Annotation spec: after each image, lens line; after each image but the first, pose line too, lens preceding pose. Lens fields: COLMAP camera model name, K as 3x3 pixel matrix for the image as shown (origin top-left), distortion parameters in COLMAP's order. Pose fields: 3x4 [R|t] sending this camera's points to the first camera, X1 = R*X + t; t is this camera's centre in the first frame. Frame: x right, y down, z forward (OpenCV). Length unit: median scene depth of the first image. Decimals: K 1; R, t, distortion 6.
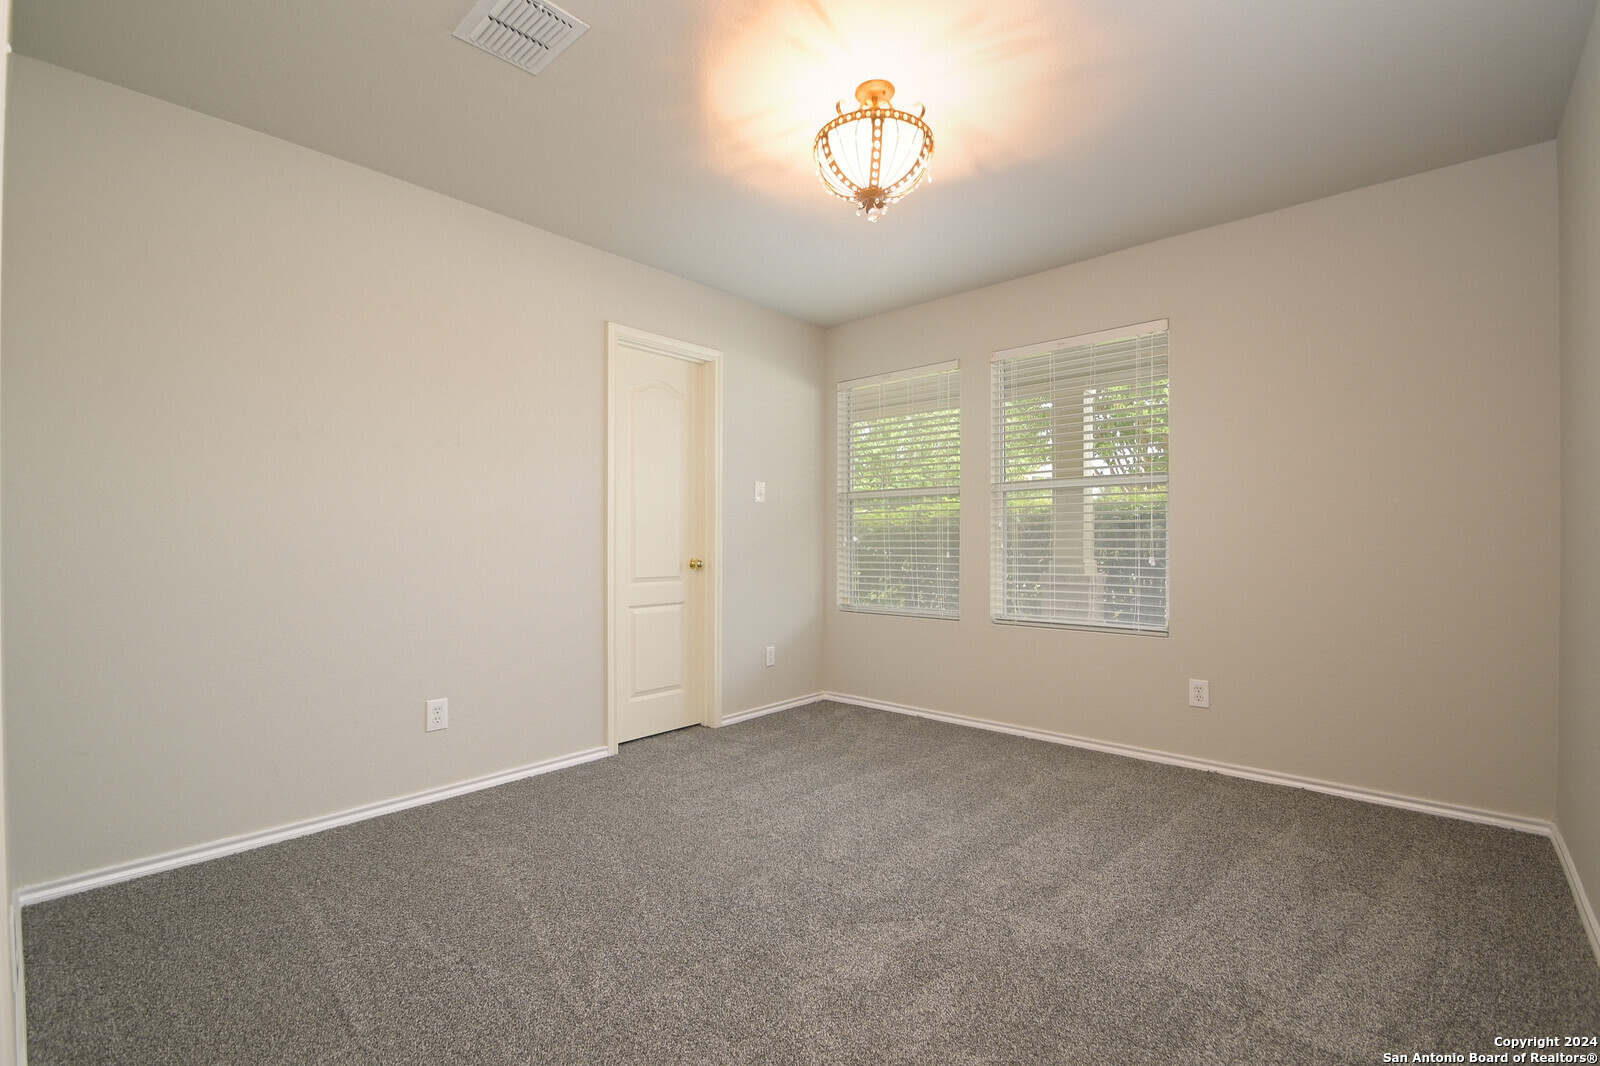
lens RADIAL K [[704.9, 0, 796.6], [0, 704.9, 539.5], [0, 0, 1]] dist [-0.006948, -0.003952]
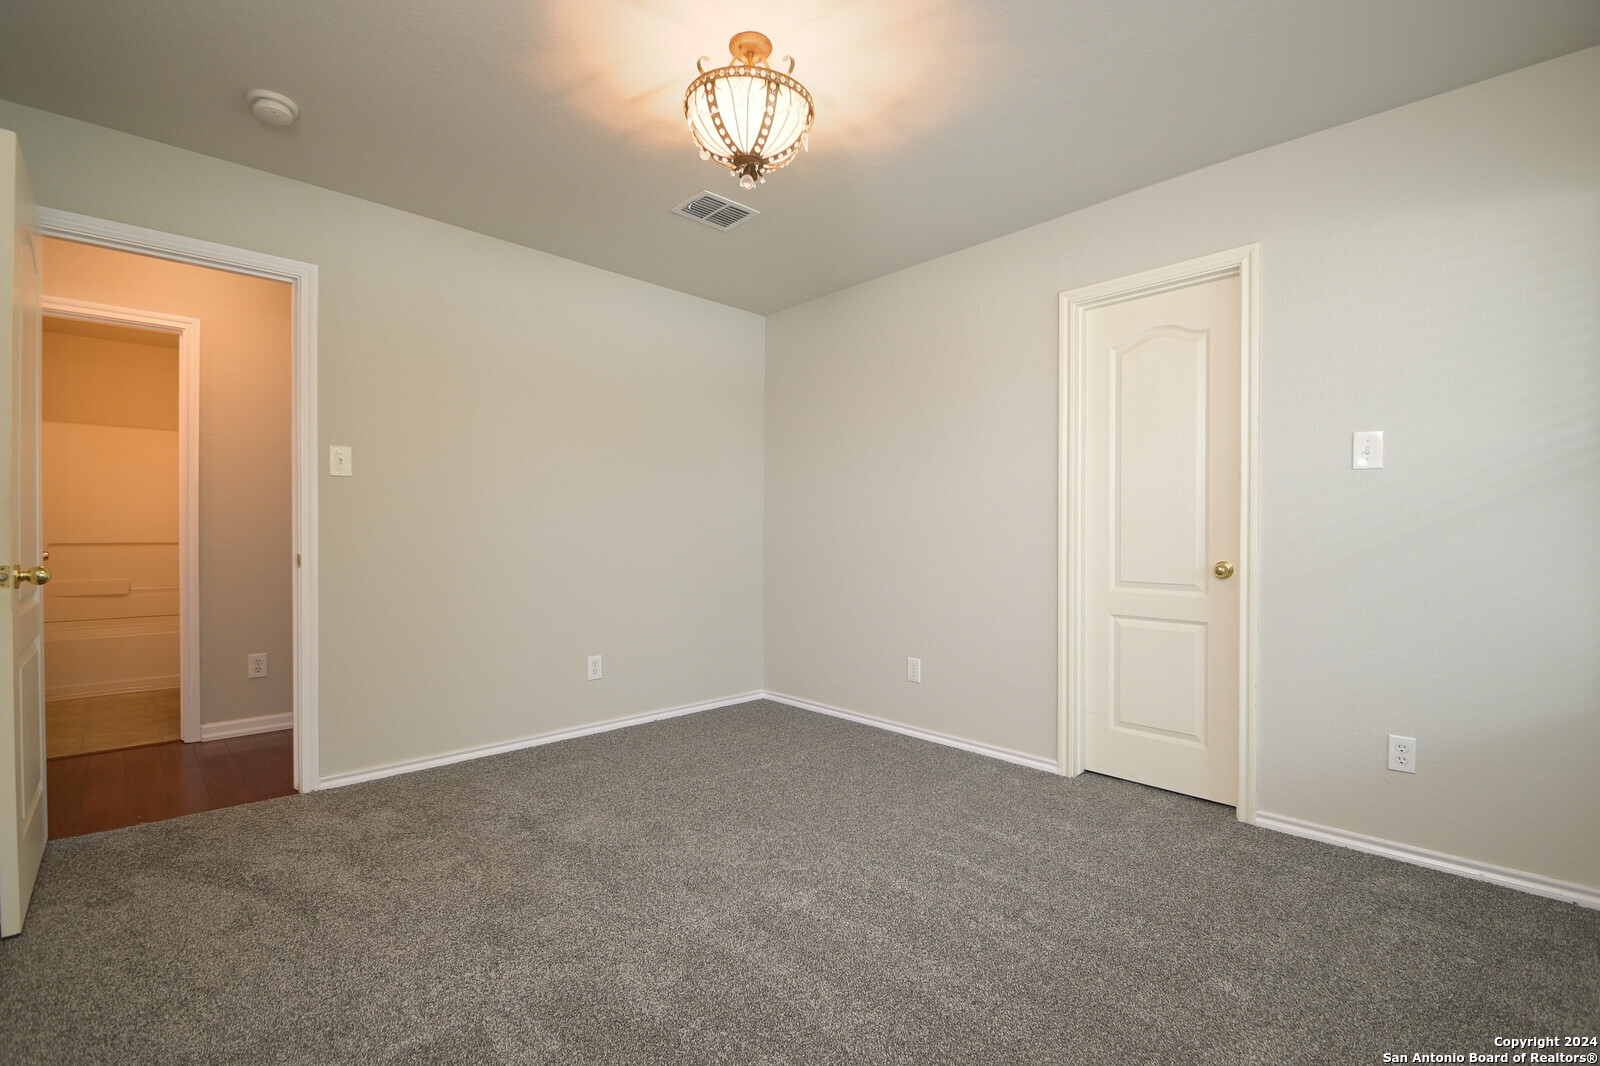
lens RADIAL K [[704.9, 0, 796.1], [0, 704.9, 533.5], [0, 0, 1]] dist [-0.006948, -0.003952]
pose [[-0.082114, -0.001375, -0.996622, 0.583283], [-0.000164, 0.999999, -0.001366, 0.000175], [0.996623, 0.000051, -0.082114, 0.652498]]
